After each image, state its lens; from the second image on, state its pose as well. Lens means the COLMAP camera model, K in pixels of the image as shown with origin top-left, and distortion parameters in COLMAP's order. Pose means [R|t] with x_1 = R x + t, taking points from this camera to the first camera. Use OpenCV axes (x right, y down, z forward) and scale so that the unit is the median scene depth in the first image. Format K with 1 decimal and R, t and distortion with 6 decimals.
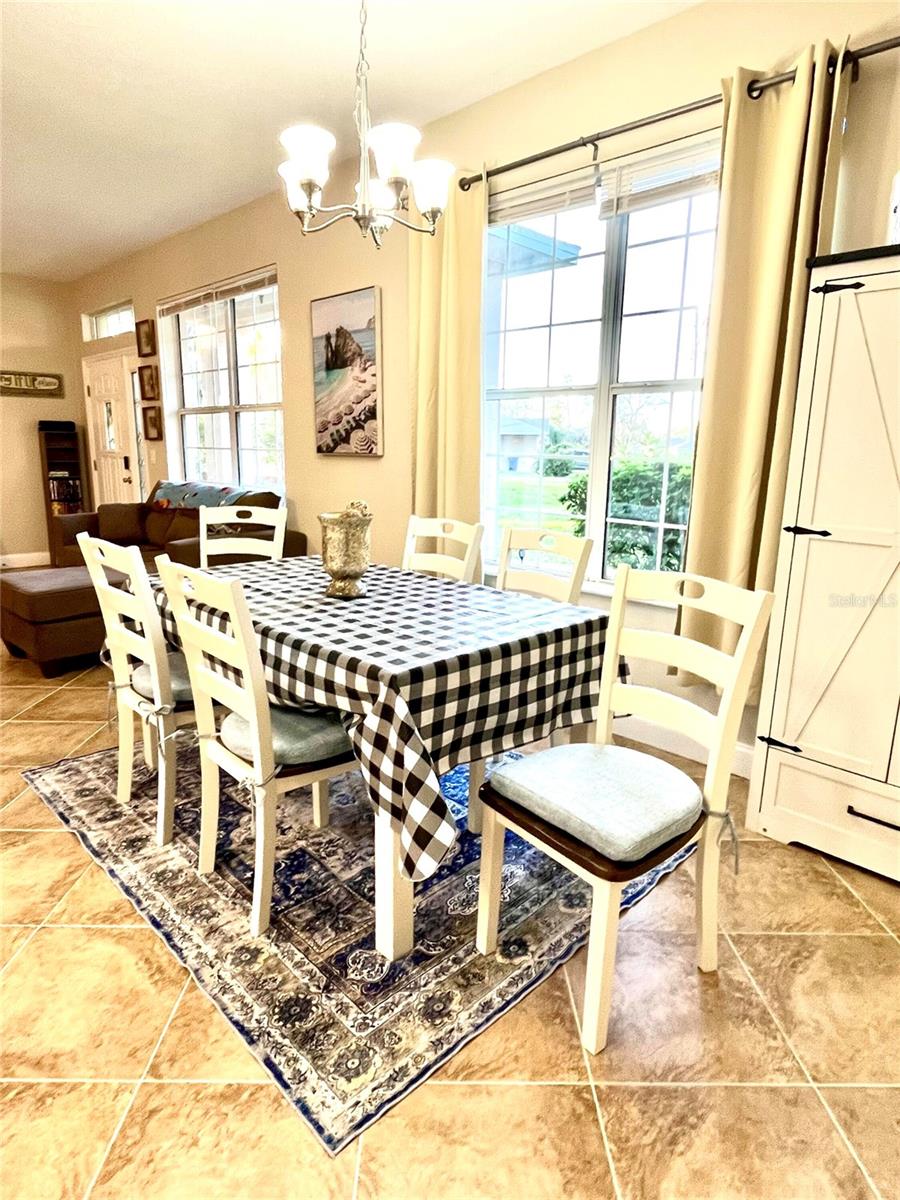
lens RADIAL K [[687.5, 0, 450.1], [0, 687.5, 601.0], [0, 0, 1]] dist [-0.001282, -0.000583]
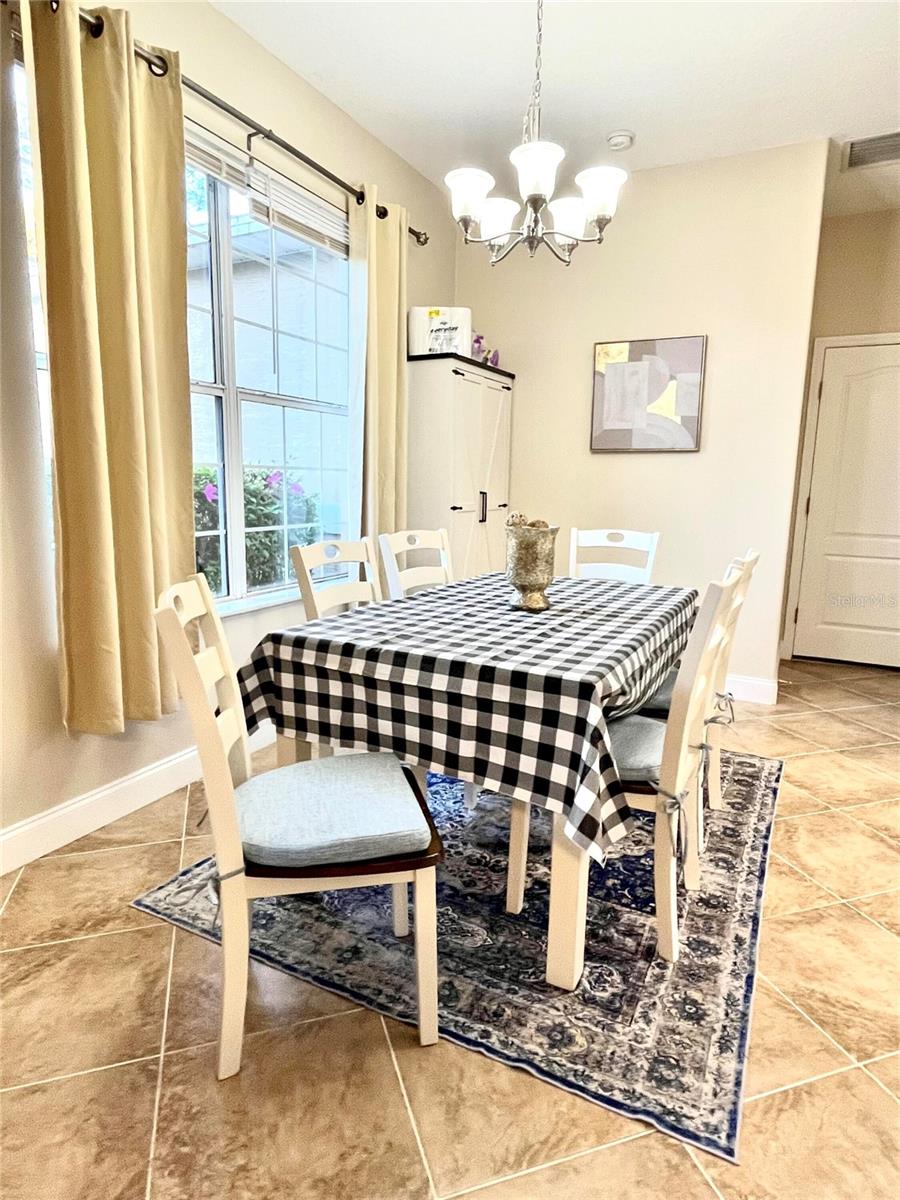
lens RADIAL K [[687.5, 0, 450.7], [0, 687.5, 598.8], [0, 0, 1]] dist [-0.001282, -0.000583]
pose [[-0.295960, -0.180724, 0.937948, -1.412734], [0.180979, 0.953544, 0.240835, -0.375606], [-0.937899, 0.241026, -0.249503, 1.827146]]
